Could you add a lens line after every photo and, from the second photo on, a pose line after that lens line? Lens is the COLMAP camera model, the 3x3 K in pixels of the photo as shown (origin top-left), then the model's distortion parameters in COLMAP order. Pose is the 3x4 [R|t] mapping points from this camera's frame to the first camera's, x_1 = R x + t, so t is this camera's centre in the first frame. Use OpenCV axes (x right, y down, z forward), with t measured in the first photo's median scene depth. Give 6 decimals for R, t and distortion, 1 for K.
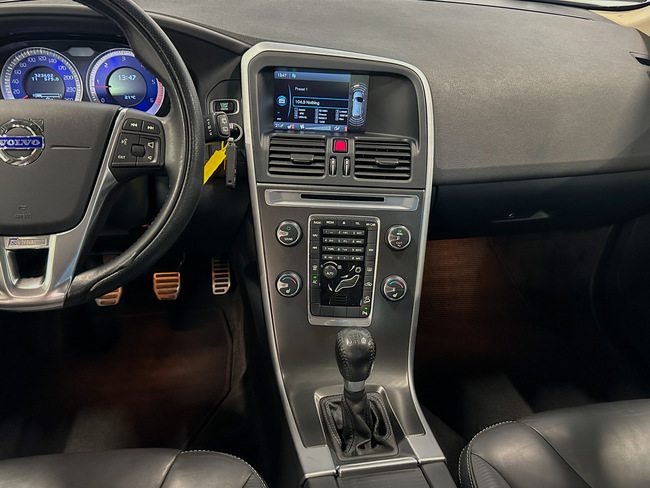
lens RADIAL K [[562.7, 0, 325.0], [0, 562.7, 244.0], [0, 0, 1]] dist [0.147898, -0.306618]
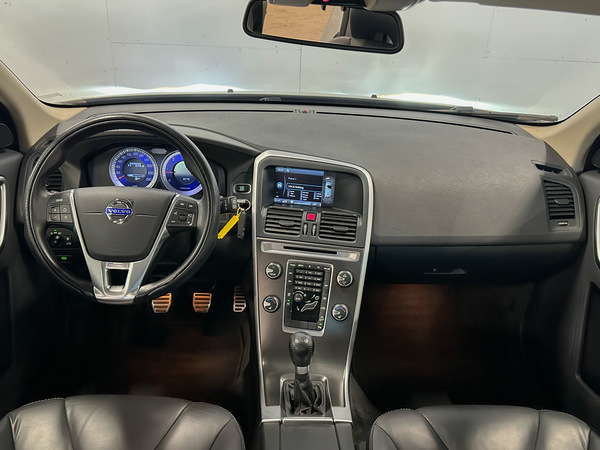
lens RADIAL K [[519.5, 0, 300.0], [0, 519.5, 225.0], [0, 0, 1]] dist [0.147898, -0.306618]
pose [[0.989856, 0.060395, -0.128595, 0.182631], [-0.074054, 0.991792, -0.104230, 0.000458], [0.121245, 0.112695, 0.986205, -0.417681]]
